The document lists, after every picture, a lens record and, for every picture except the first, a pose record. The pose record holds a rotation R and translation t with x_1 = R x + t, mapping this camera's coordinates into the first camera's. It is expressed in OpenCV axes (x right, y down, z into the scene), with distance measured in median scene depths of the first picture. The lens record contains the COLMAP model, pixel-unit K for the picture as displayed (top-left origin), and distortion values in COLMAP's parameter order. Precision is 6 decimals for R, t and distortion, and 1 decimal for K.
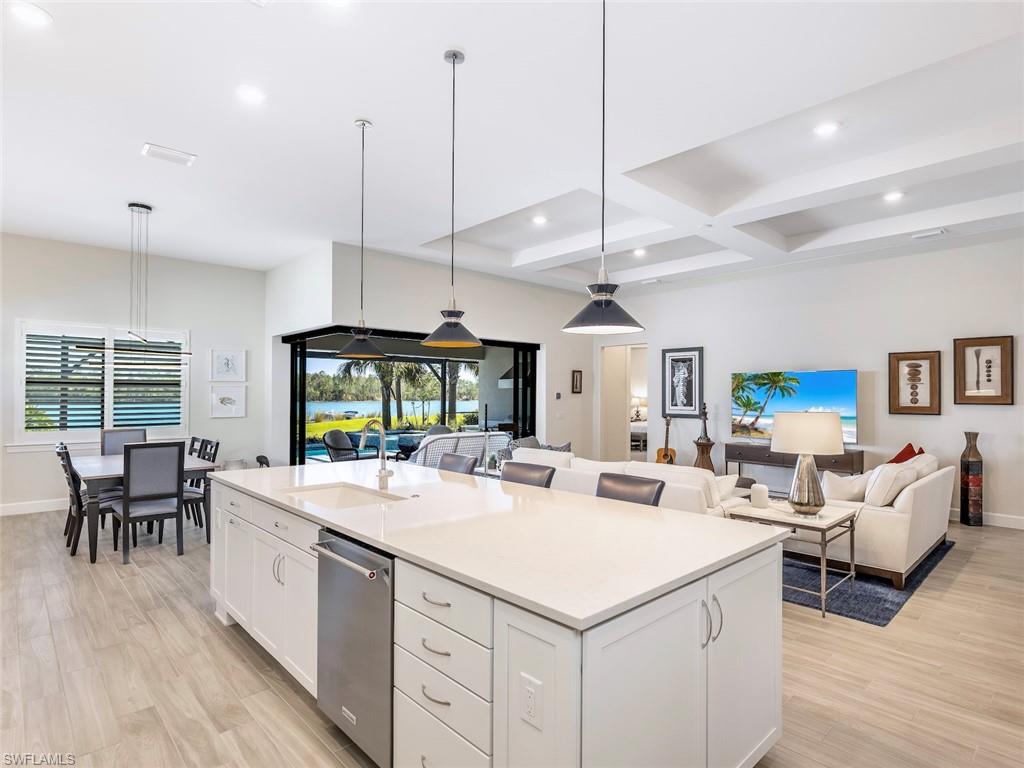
lens RADIAL K [[545.8, 0, 518.1], [0, 545.8, 385.1], [0, 0, 1]] dist [-0.003289, 0.002566]
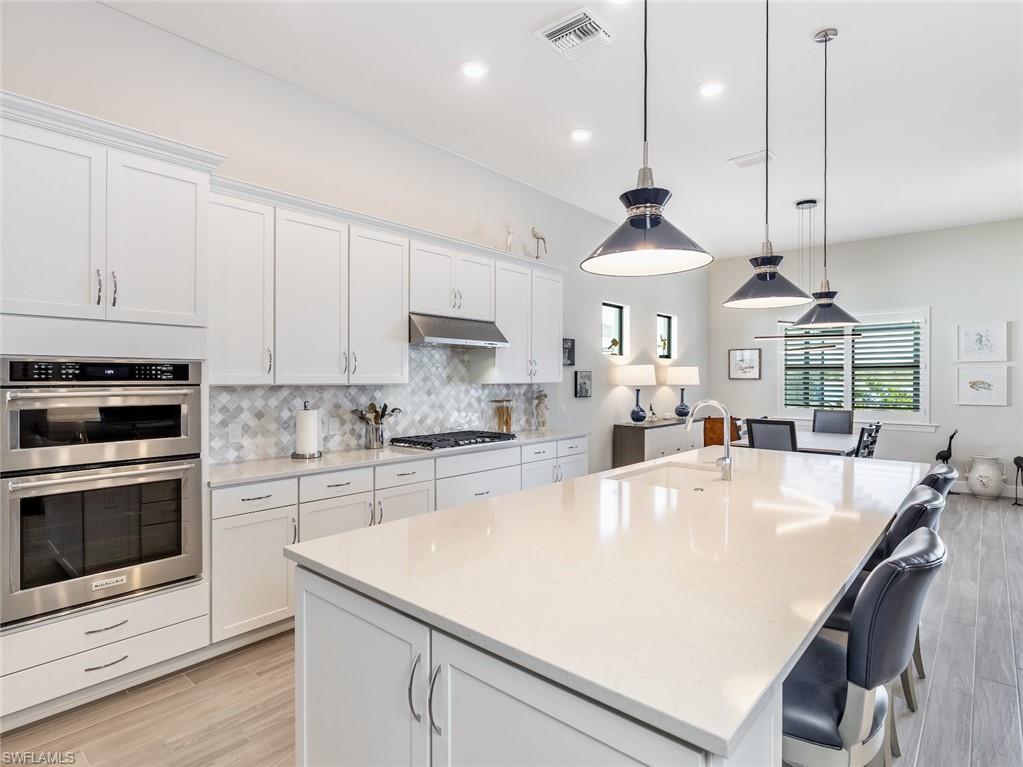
lens RADIAL K [[545.3, 0, 519.5], [0, 545.3, 381.8], [0, 0, 1]] dist [-0.003289, 0.002566]
pose [[0.098955, 0.001570, -0.995091, 0.229477], [0.017115, 0.999848, 0.003279, 0.009876], [0.994945, -0.017355, 0.098913, 0.231873]]
